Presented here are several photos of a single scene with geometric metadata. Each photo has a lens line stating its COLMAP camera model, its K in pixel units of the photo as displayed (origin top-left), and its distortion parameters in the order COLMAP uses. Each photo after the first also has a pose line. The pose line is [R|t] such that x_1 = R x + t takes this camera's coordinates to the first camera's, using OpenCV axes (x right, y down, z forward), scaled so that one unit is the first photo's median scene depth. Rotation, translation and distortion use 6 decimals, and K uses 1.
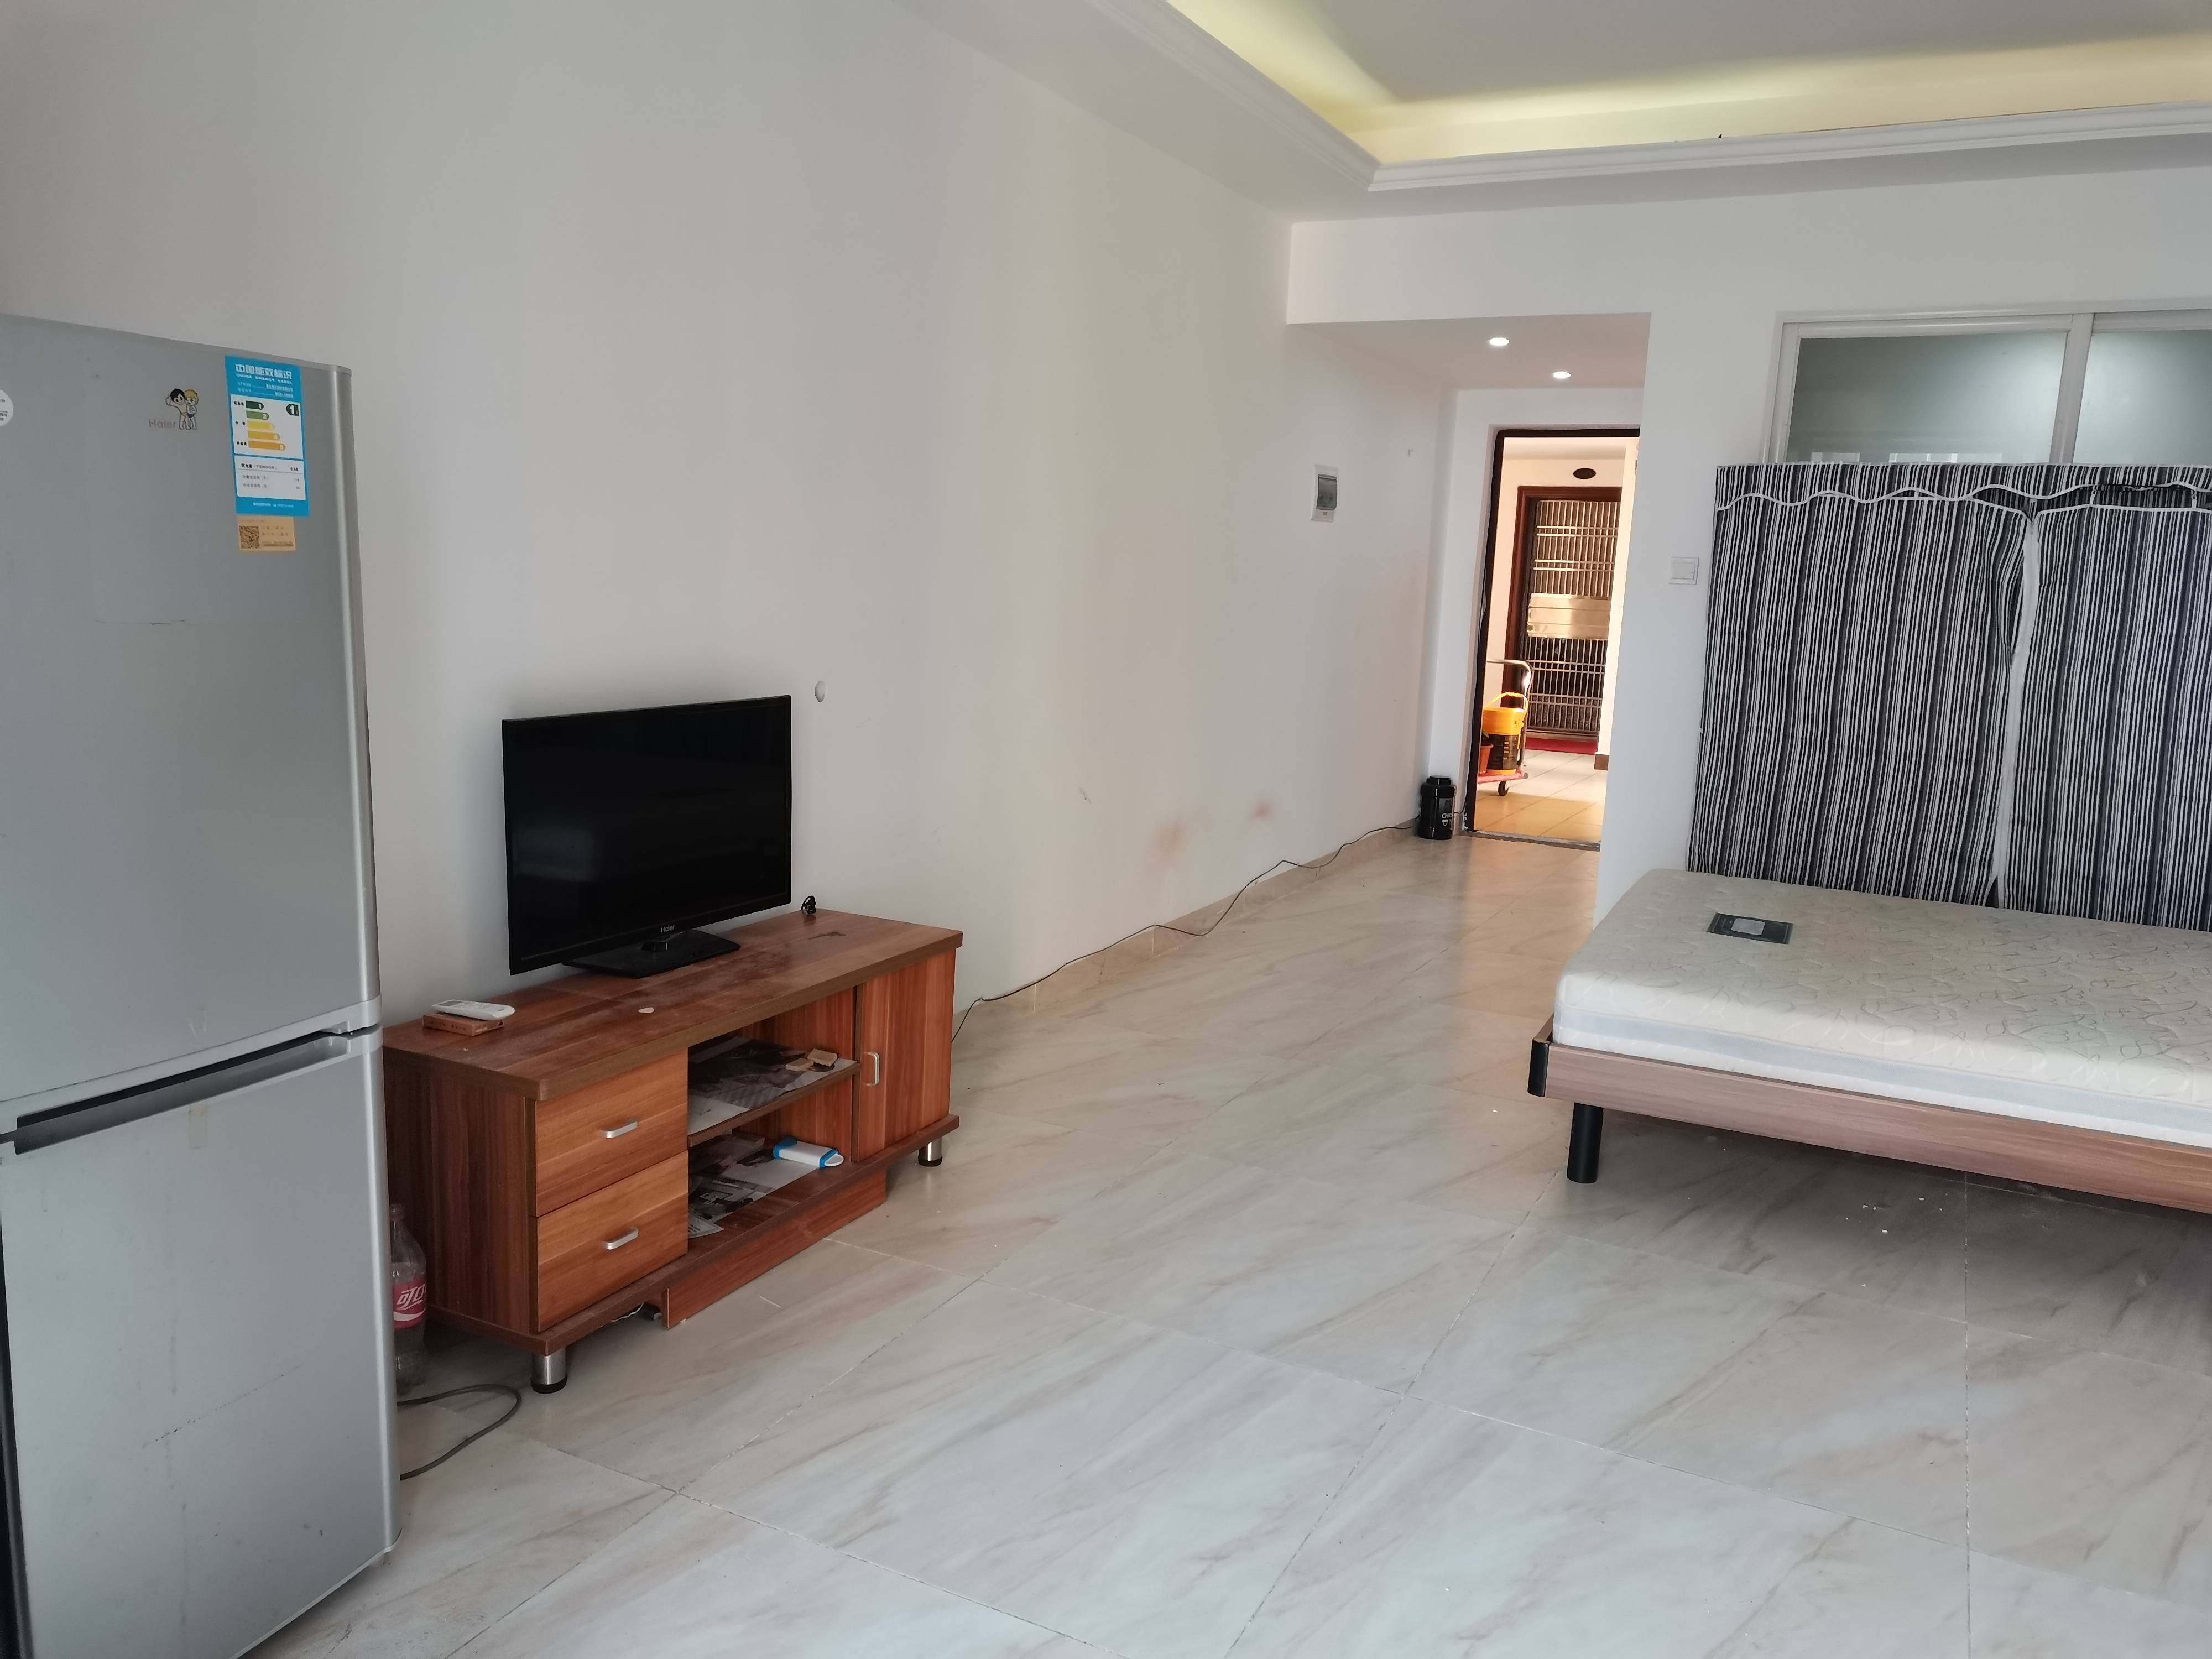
lens RADIAL K [[1658.7, 0, 1106.0], [0, 1658.7, 829.5], [0, 0, 1]] dist [0.032582, -0.009369]
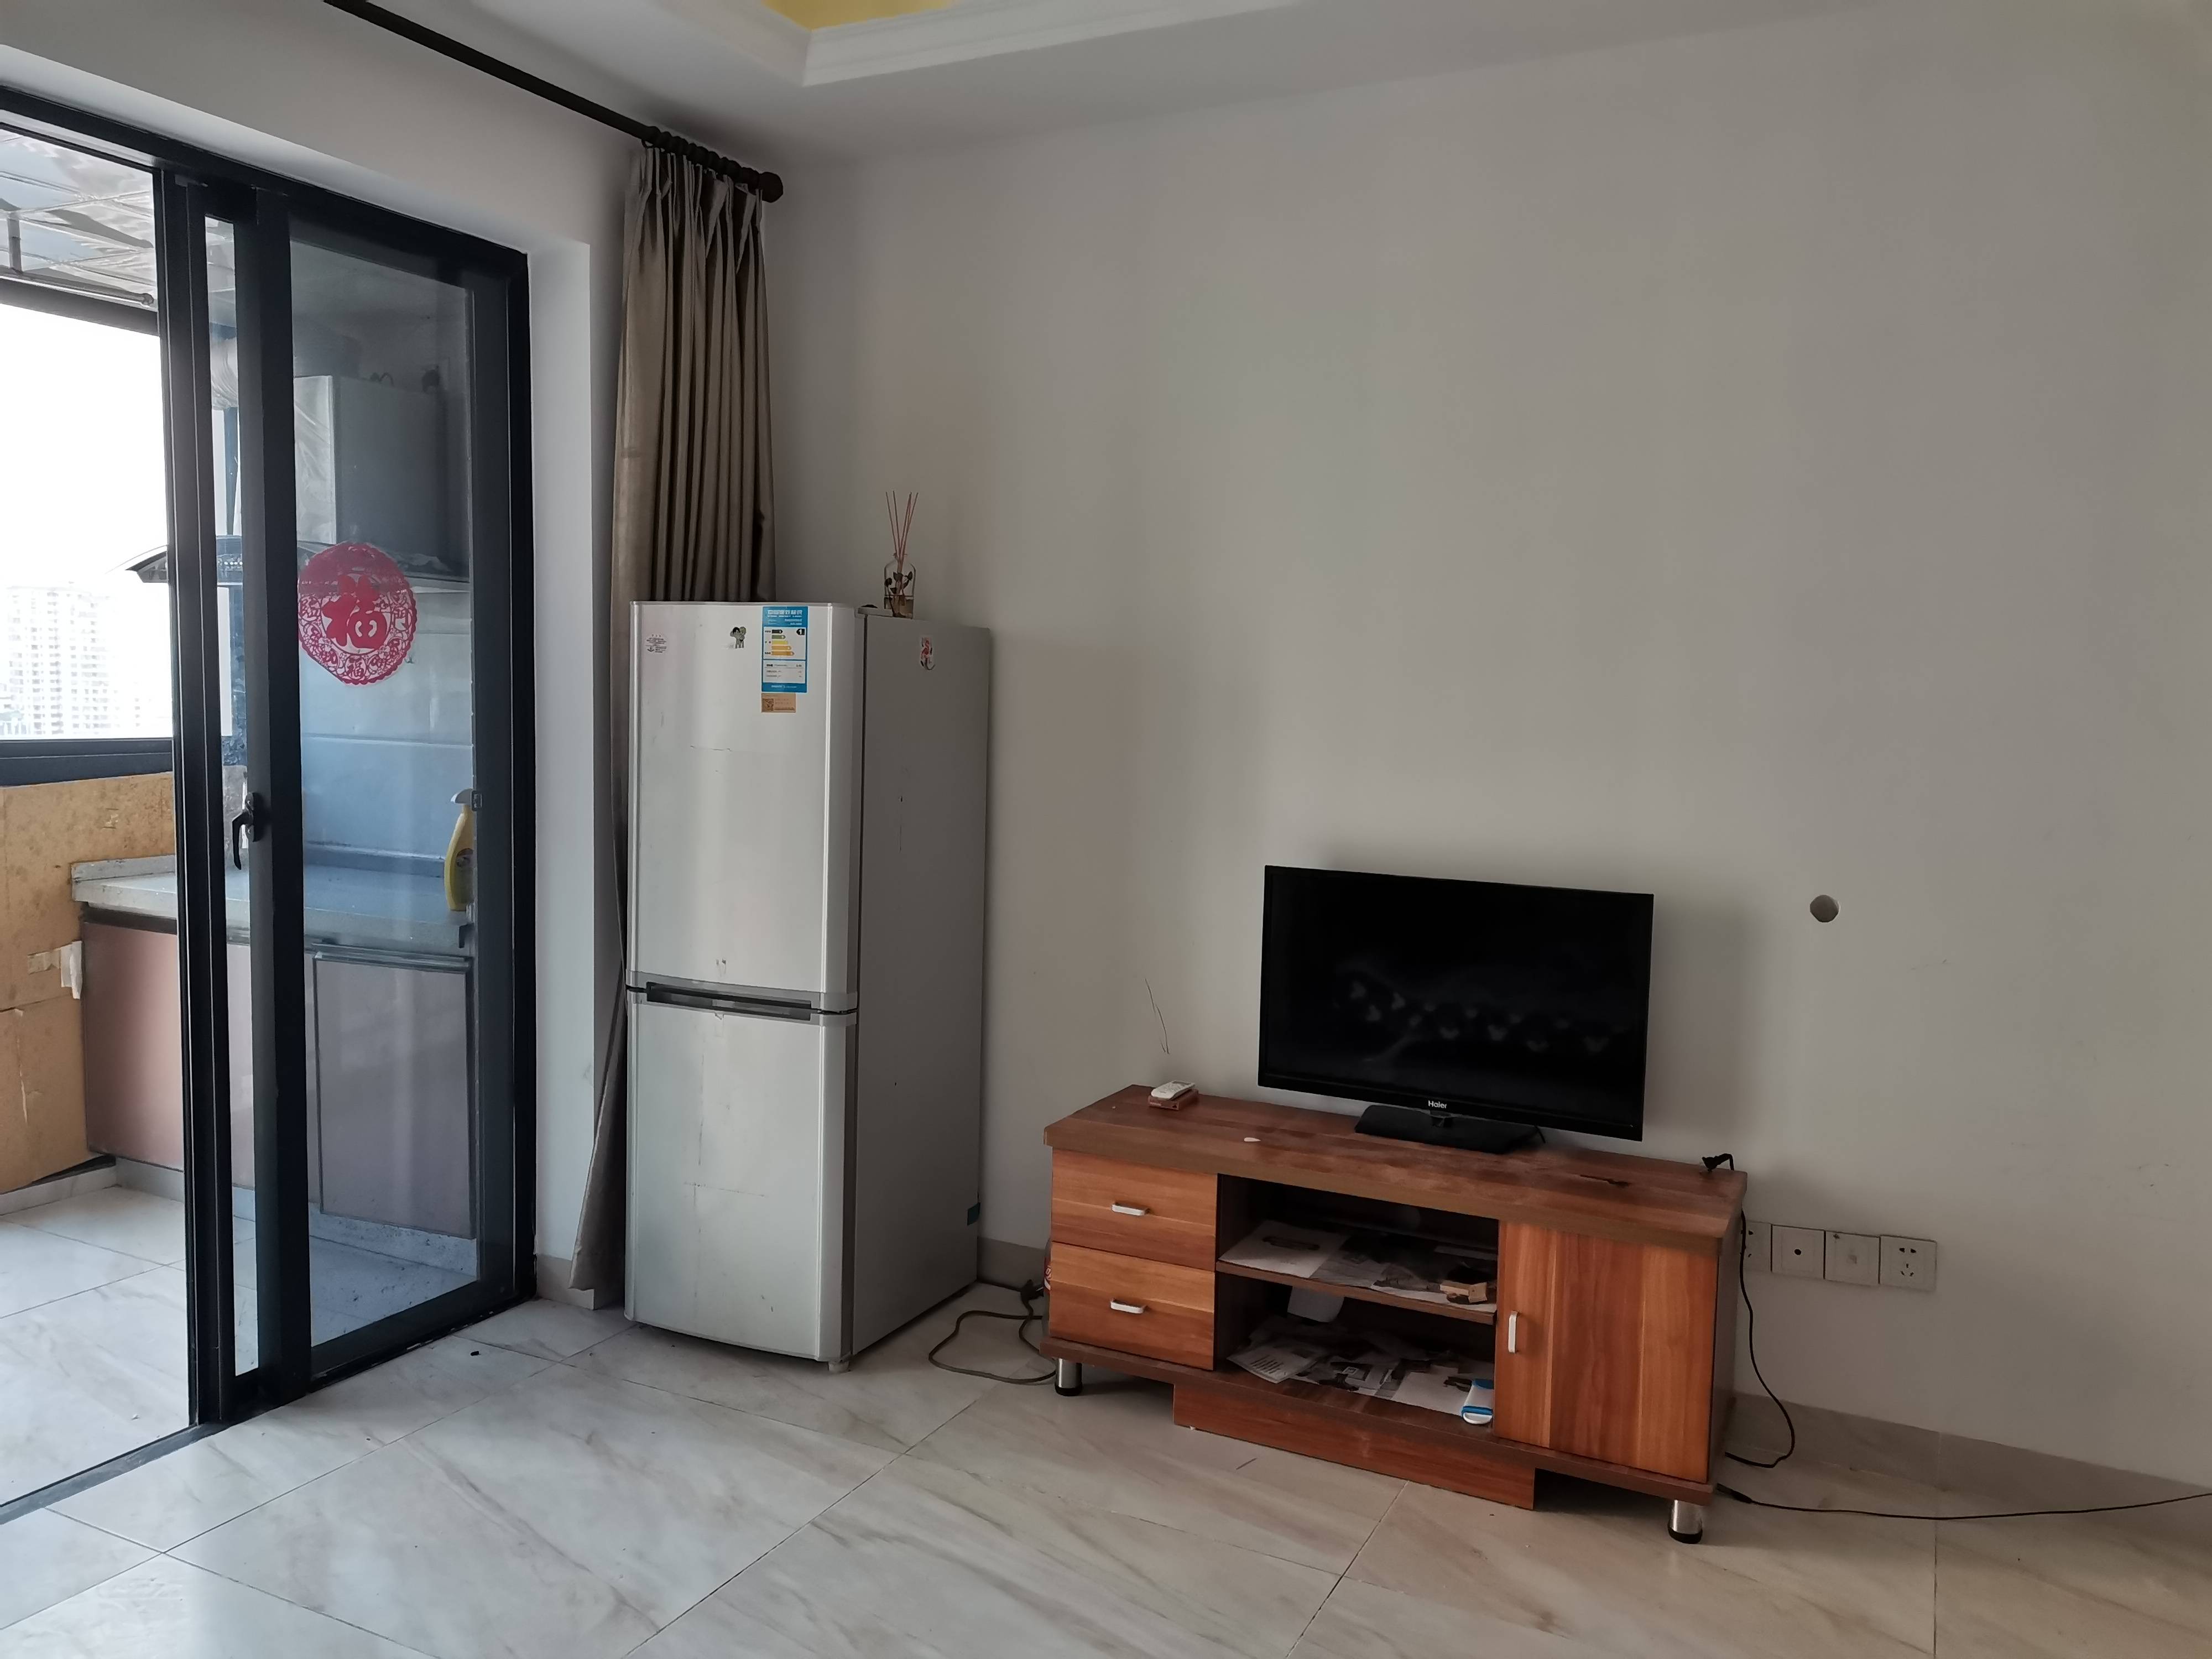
lens RADIAL K [[1658.1, 0, 1106.0], [0, 1658.1, 829.5], [0, 0, 1]] dist [0.037467, -0.004308]
pose [[-0.000449, 0.052138, -0.998640, 0.650516], [-0.184493, 0.981493, 0.051326, -0.104531], [0.982834, 0.184265, 0.009178, 0.705279]]
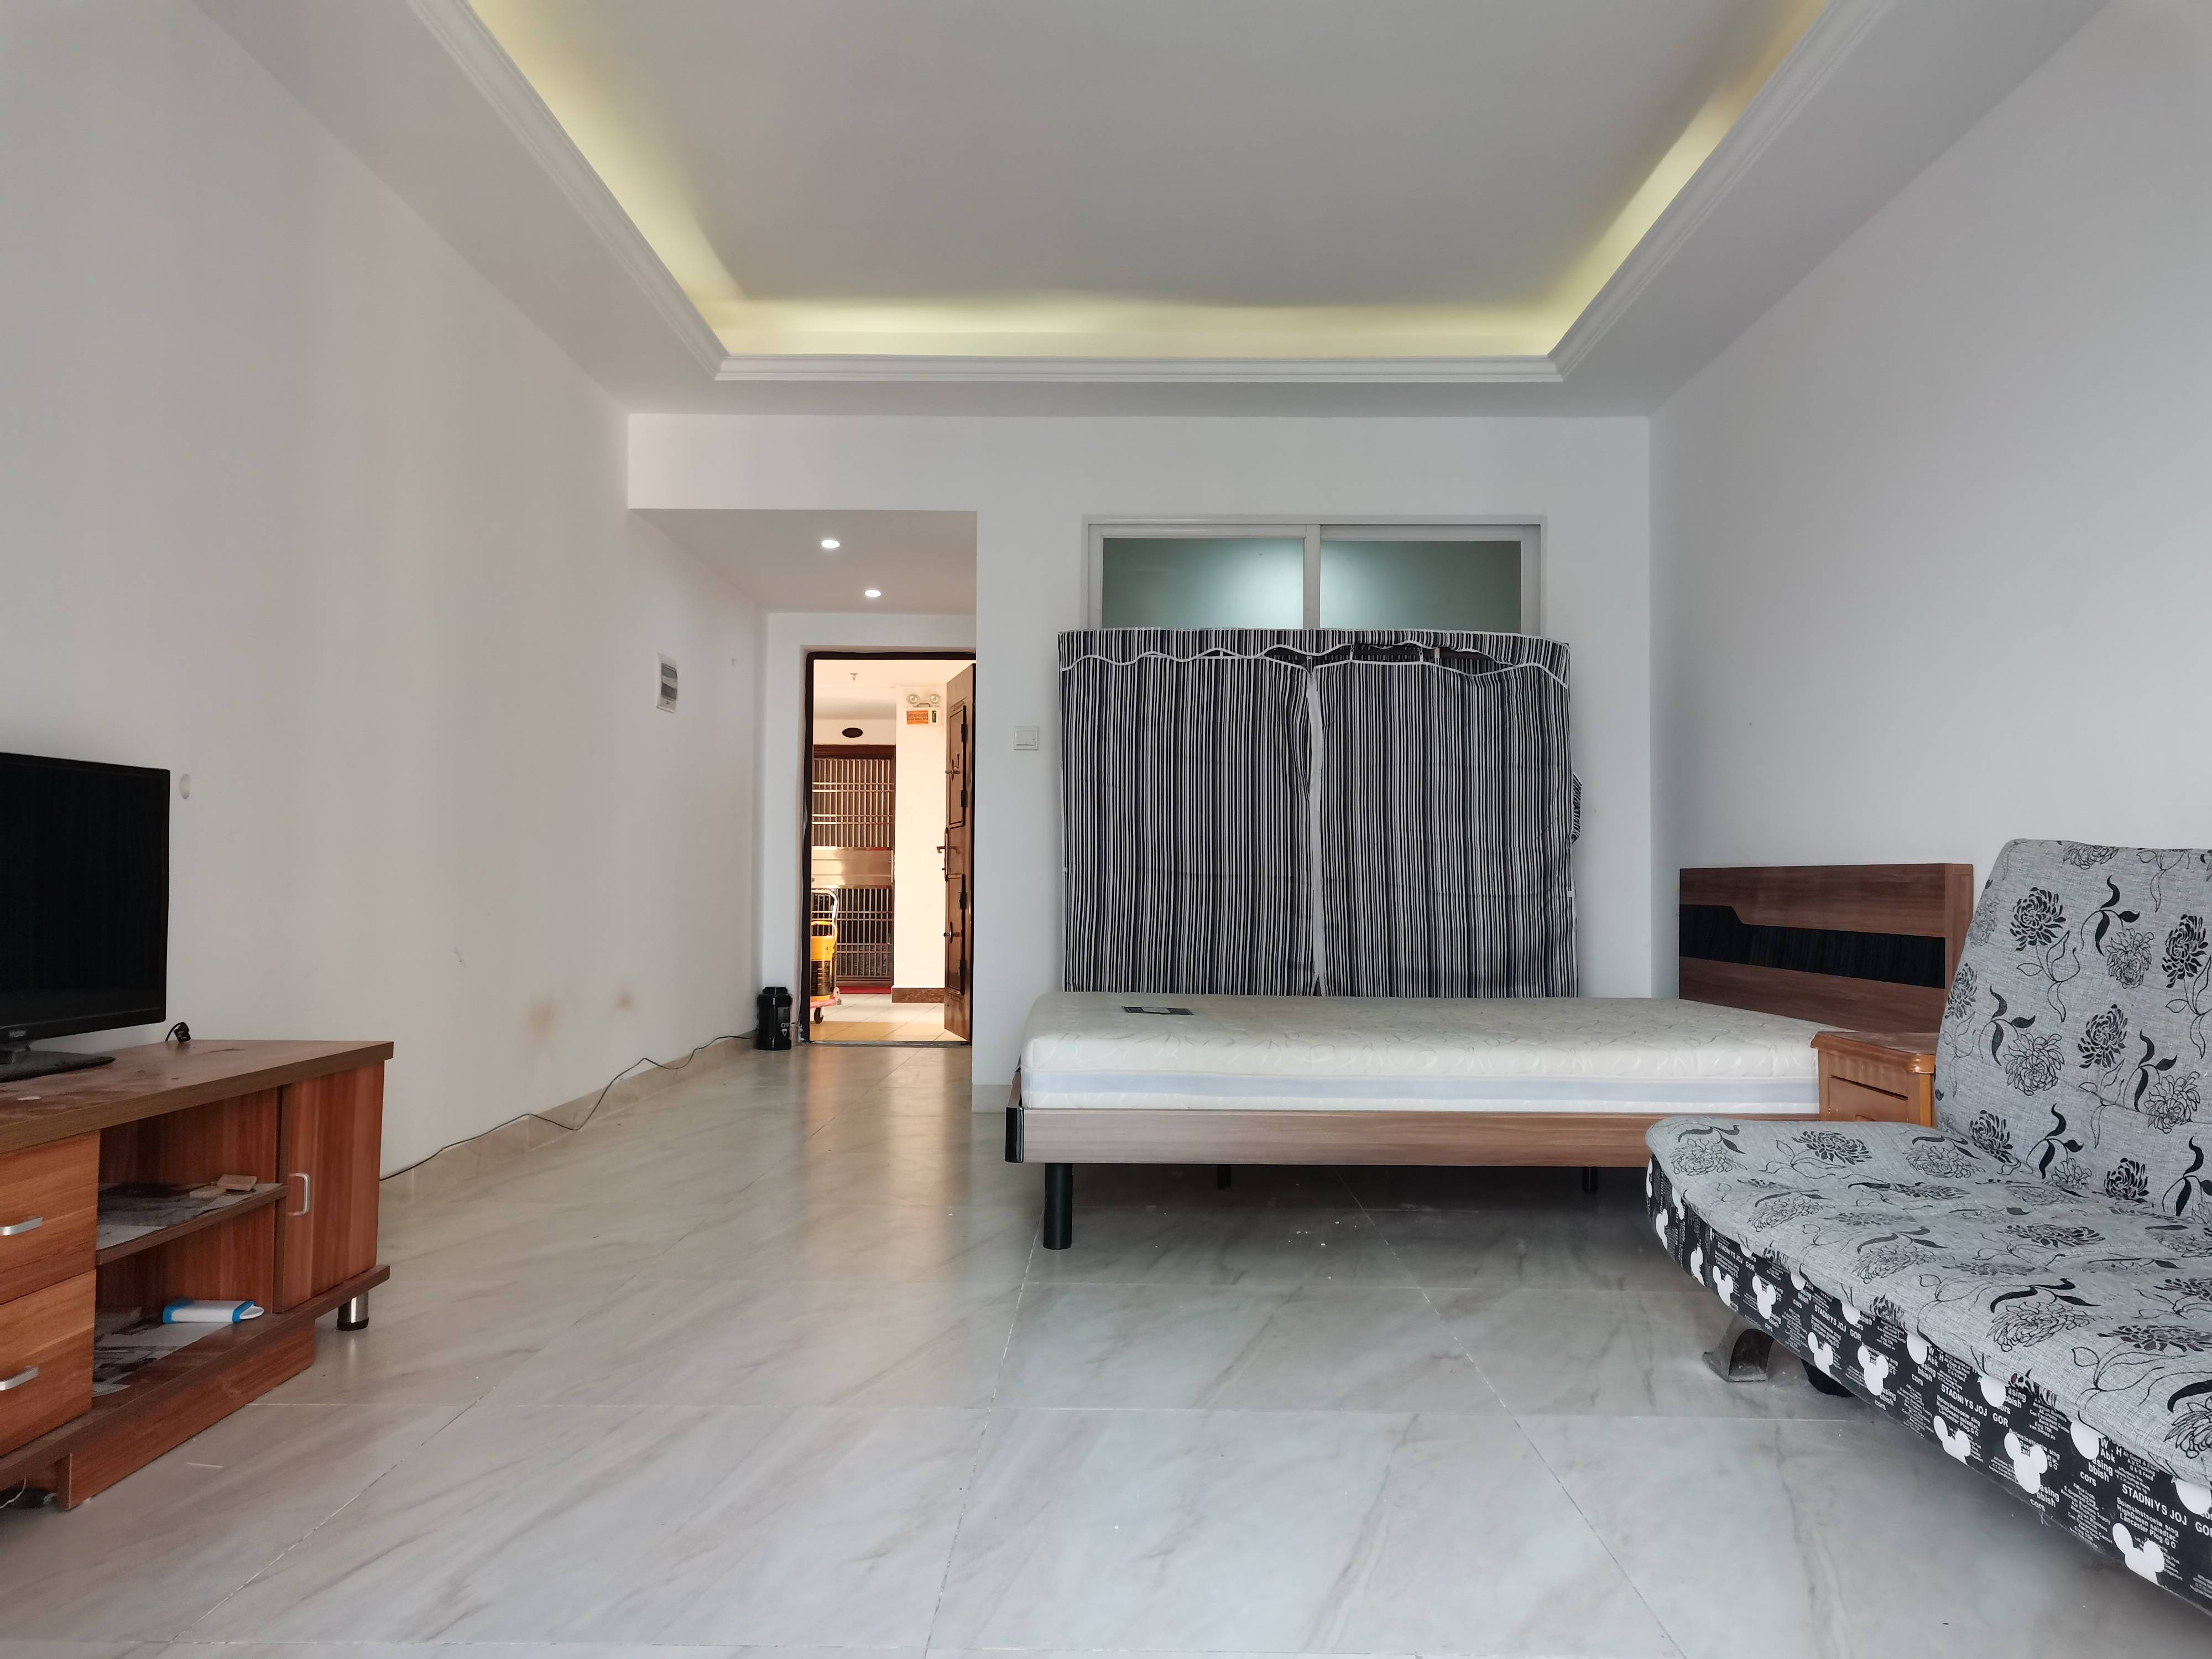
lens RADIAL K [[1658.1, 0, 1106.0], [0, 1658.1, 829.5], [0, 0, 1]] dist [0.037467, -0.004308]
pose [[0.896964, -0.020044, 0.441649, -0.138572], [0.101962, 0.981420, -0.162537, 0.135457], [-0.430185, 0.190821, 0.882342, 0.046570]]
